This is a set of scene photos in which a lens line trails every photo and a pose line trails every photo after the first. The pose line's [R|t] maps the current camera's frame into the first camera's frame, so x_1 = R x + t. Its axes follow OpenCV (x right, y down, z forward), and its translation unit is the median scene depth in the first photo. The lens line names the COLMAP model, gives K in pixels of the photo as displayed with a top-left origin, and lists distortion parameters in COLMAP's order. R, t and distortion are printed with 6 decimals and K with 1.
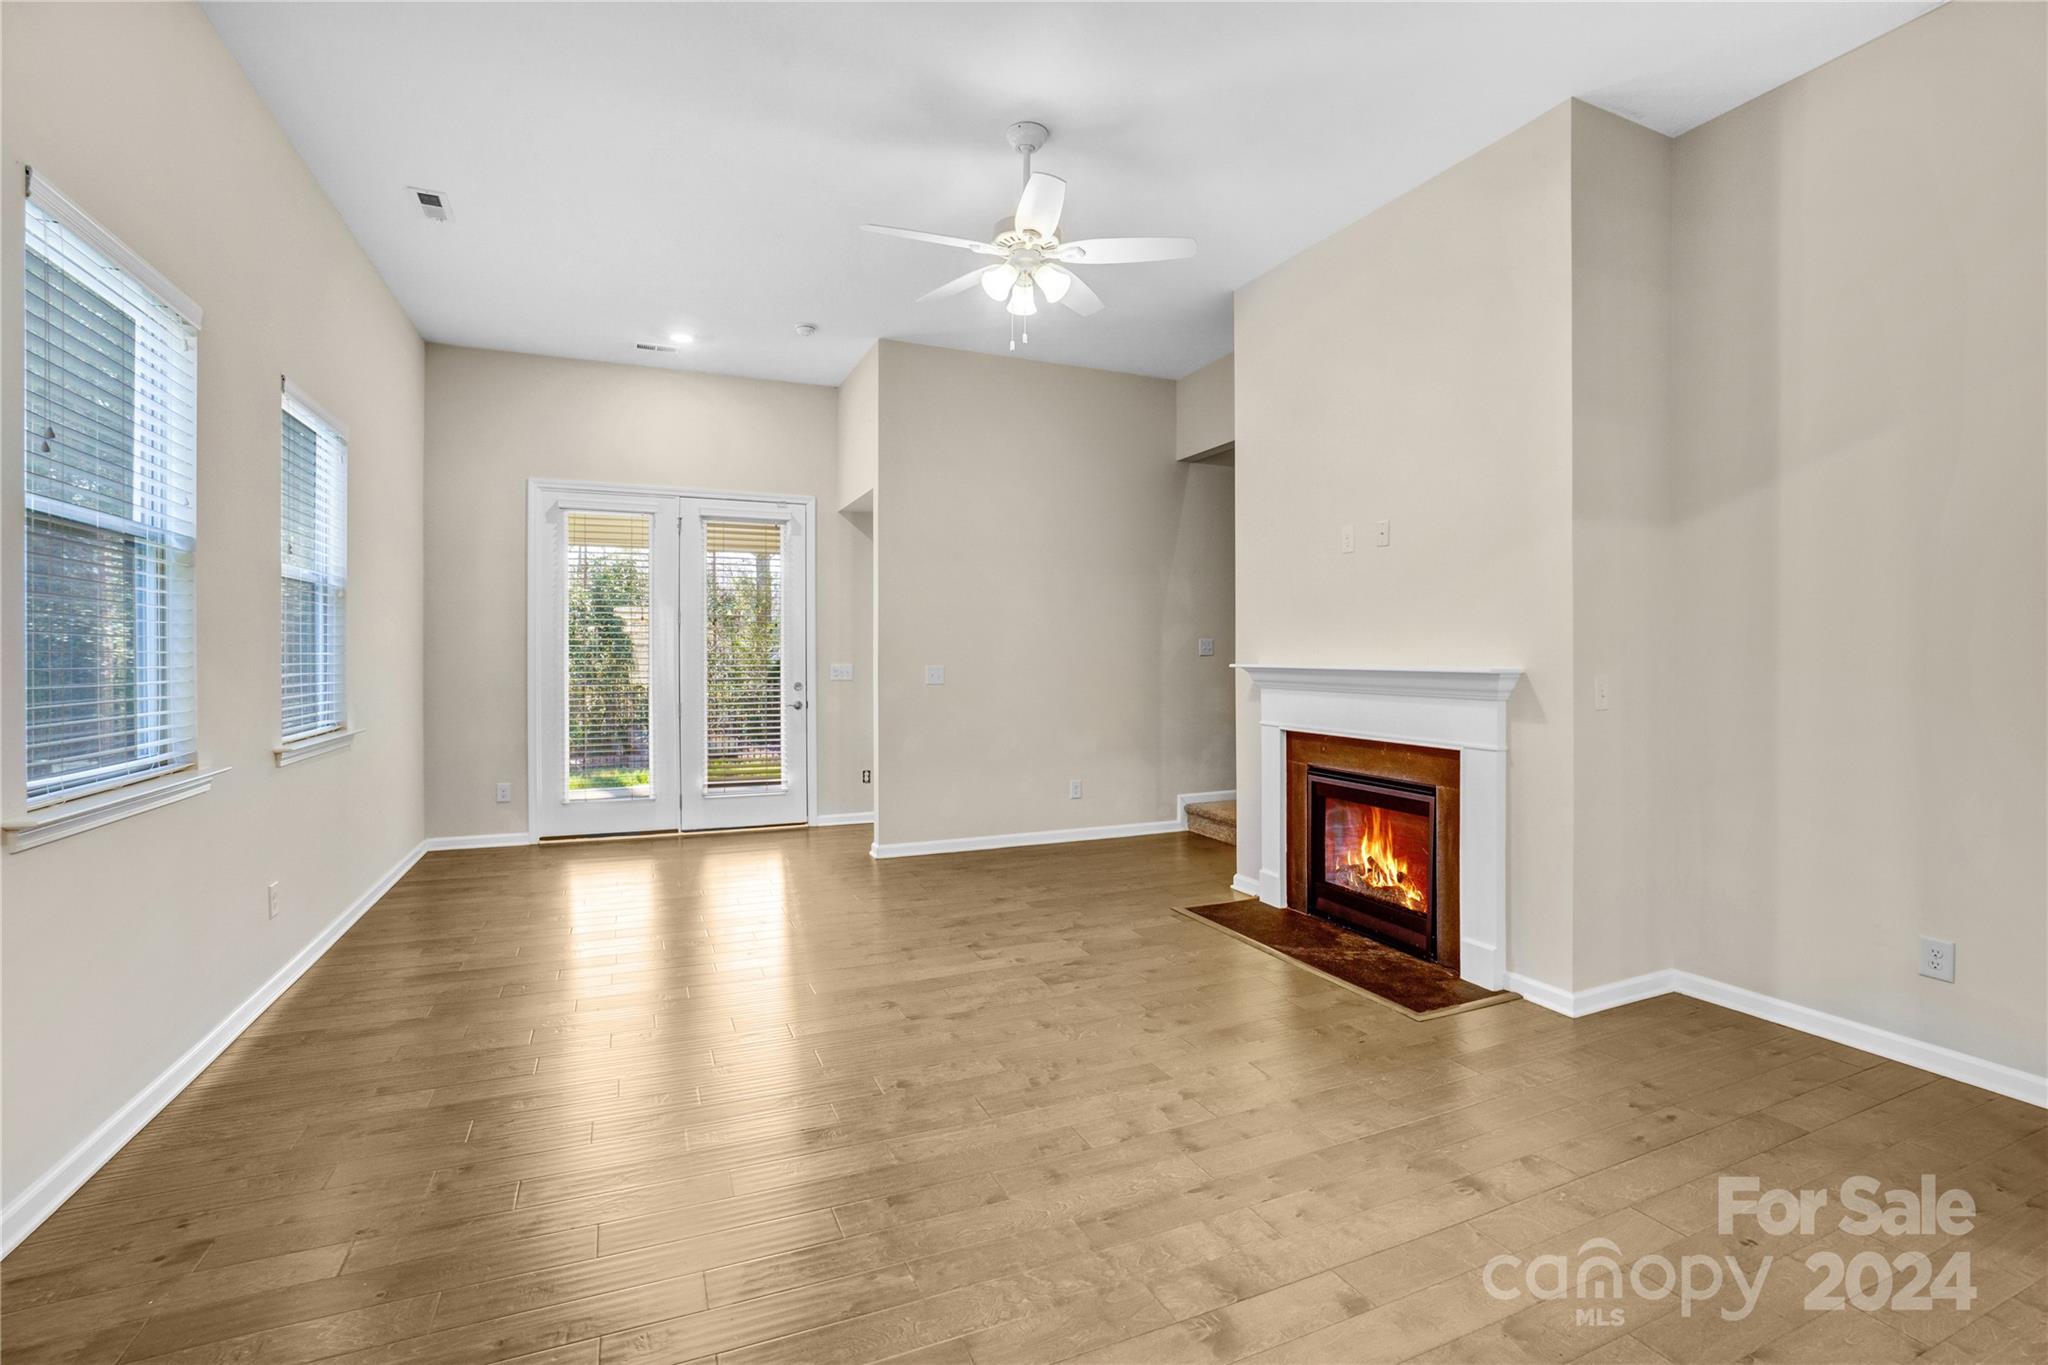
lens RADIAL K [[914.0, 0, 1024.6], [0, 914.0, 679.3], [0, 0, 1]] dist [-0.068104, 0.020574]
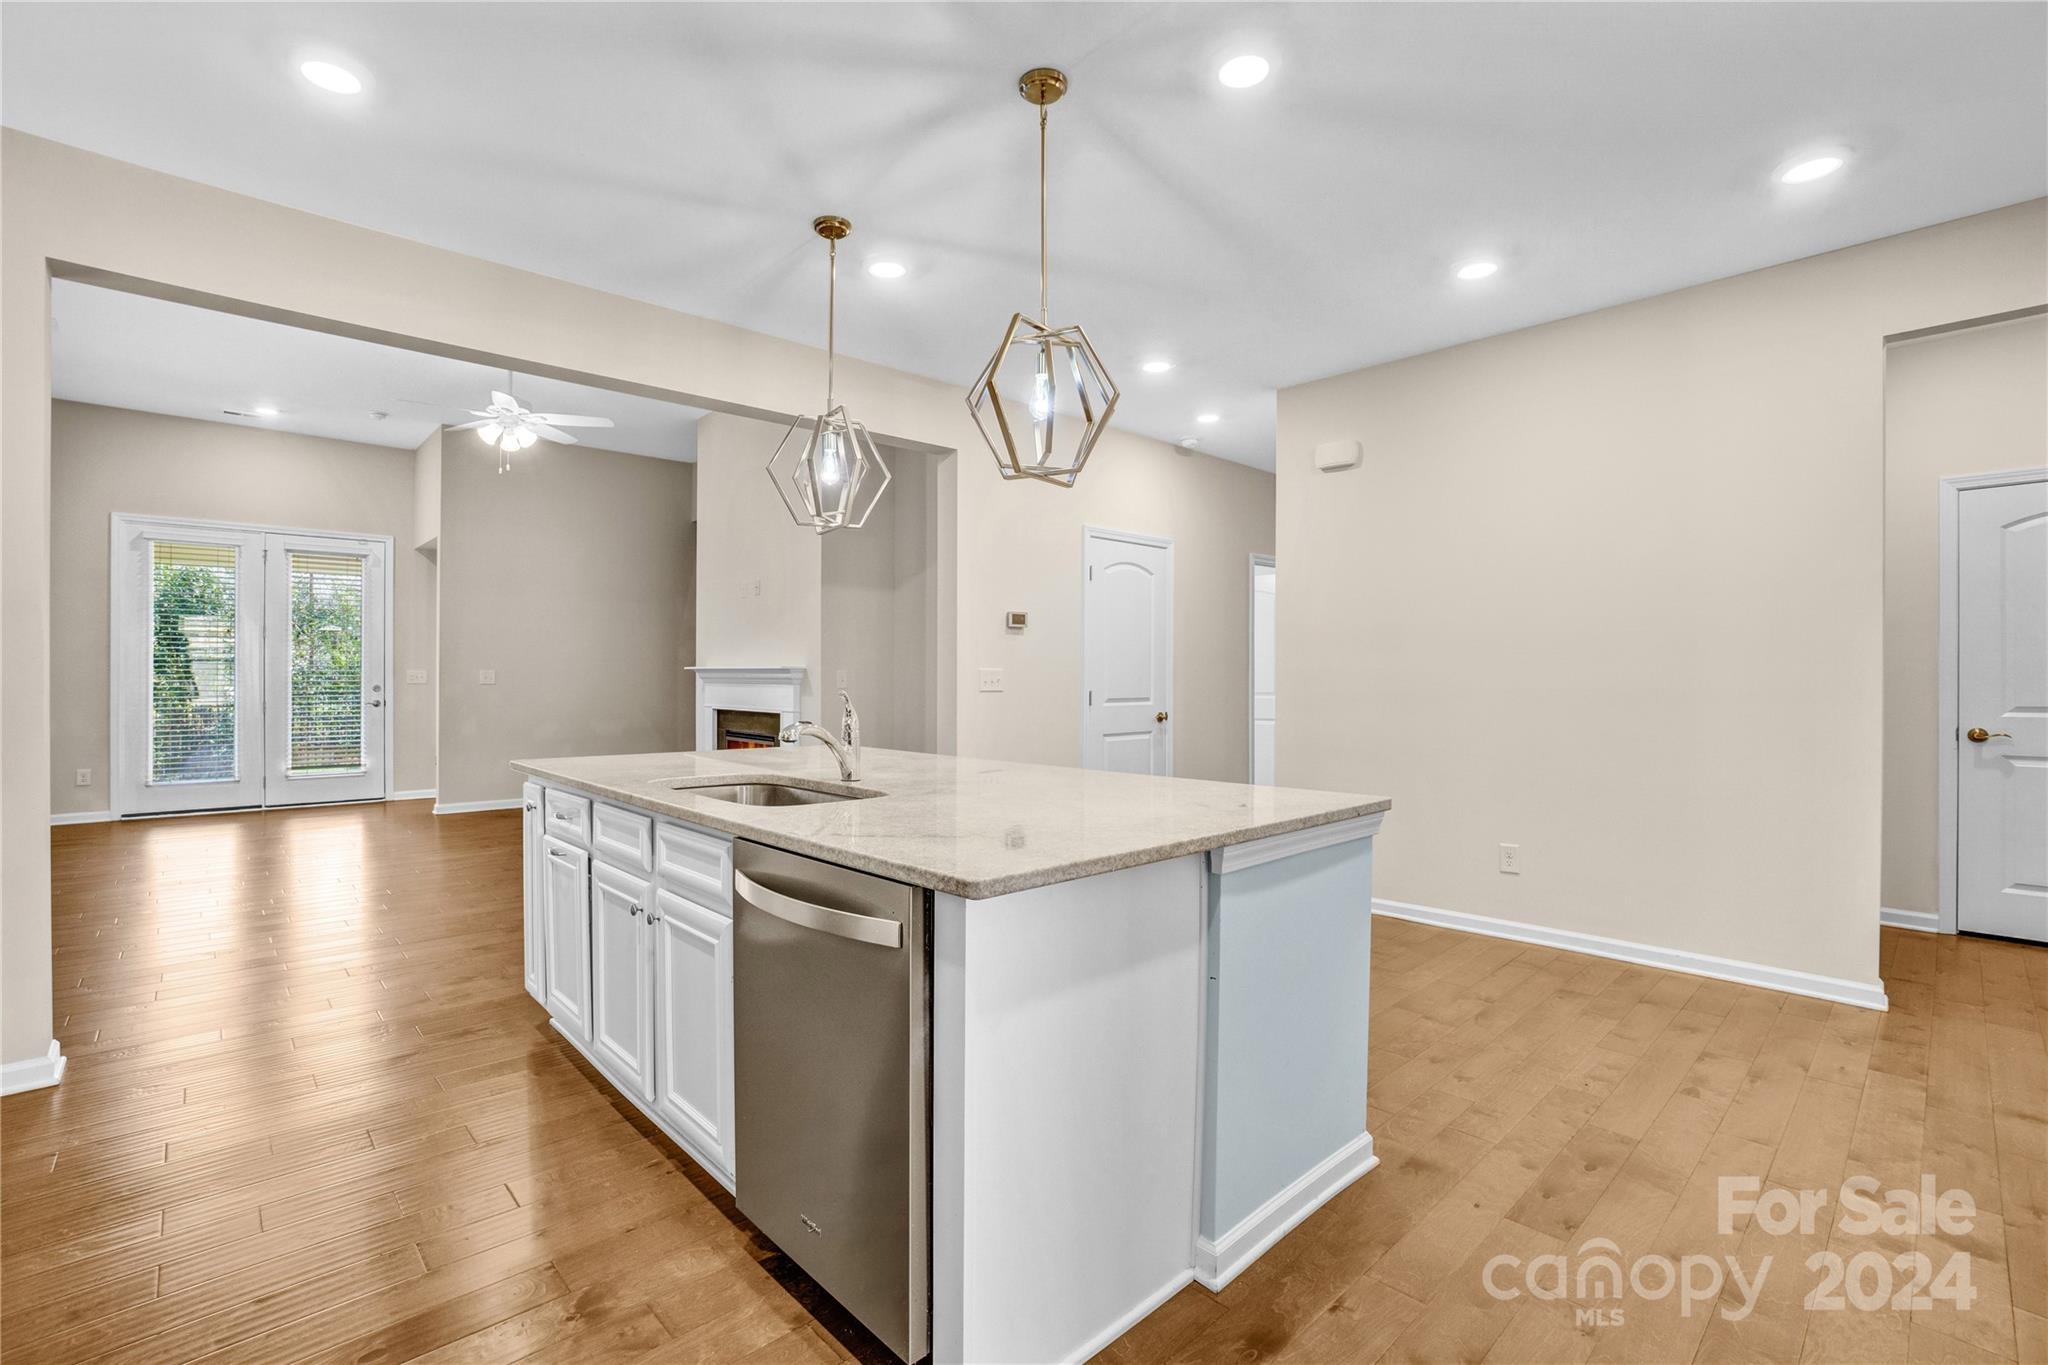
lens RADIAL K [[914.0, 0, 1024.6], [0, 914.0, 679.3], [0, 0, 1]] dist [-0.068104, 0.020574]
pose [[0.940366, -0.001747, 0.340159, 0.247891], [0.008961, 0.999767, -0.019638, 0.039240], [-0.340045, 0.021515, 0.940163, -0.633469]]
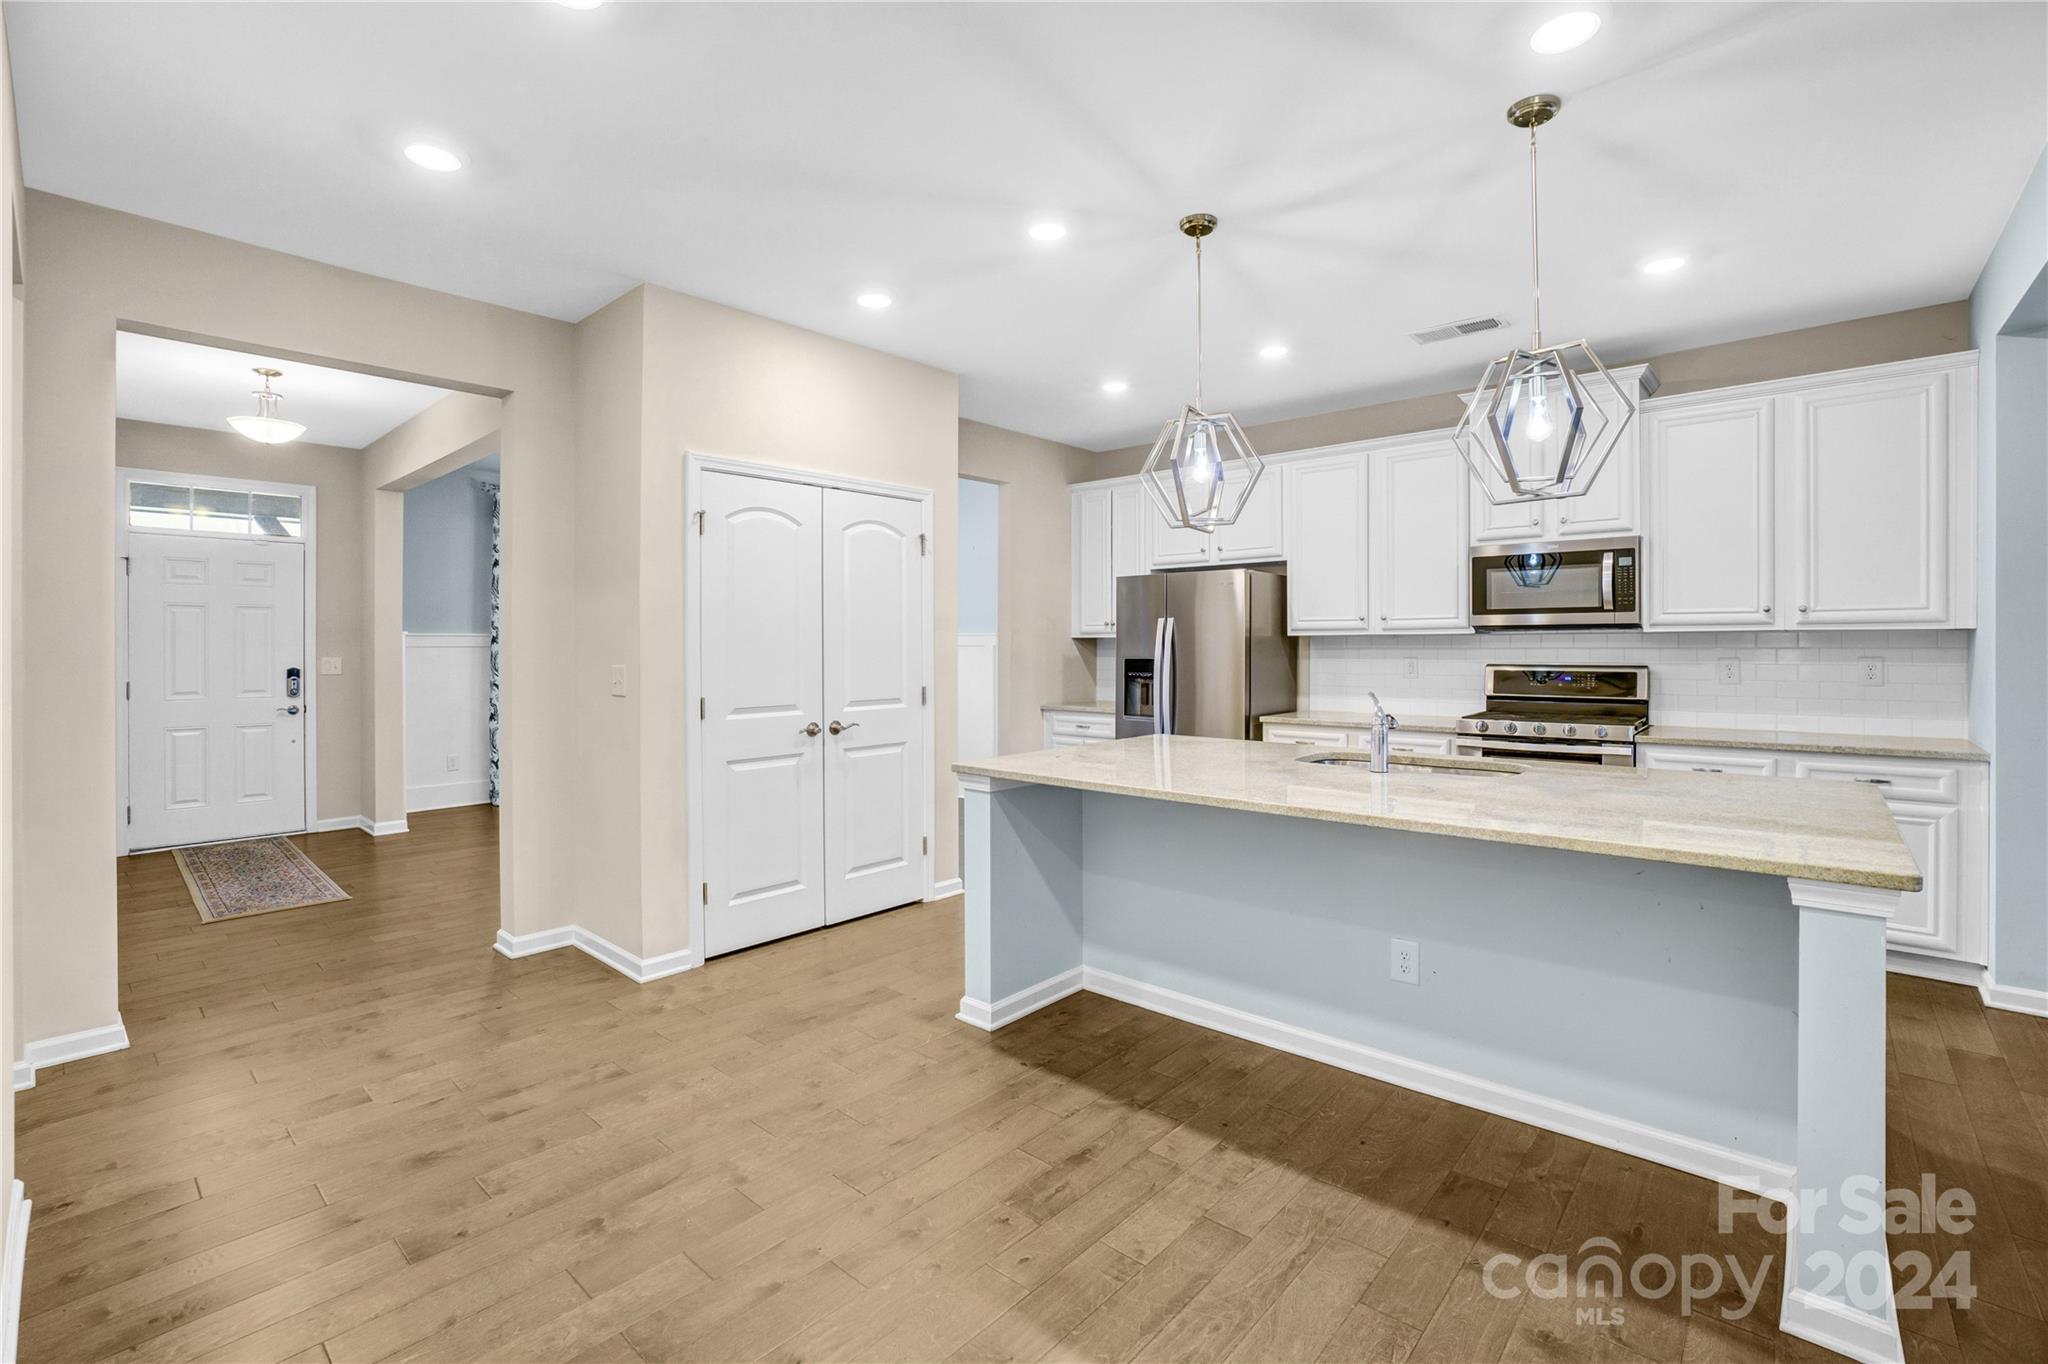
lens RADIAL K [[911.8, 0, 1017.2], [0, 911.8, 640.2], [0, 0, 1]] dist [-0.056886, 0.017528]
pose [[-0.911487, 0.001035, -0.411327, 0.814936], [-0.006892, 0.999818, 0.017788, -0.011830], [0.411271, 0.019048, -0.911314, 0.373806]]
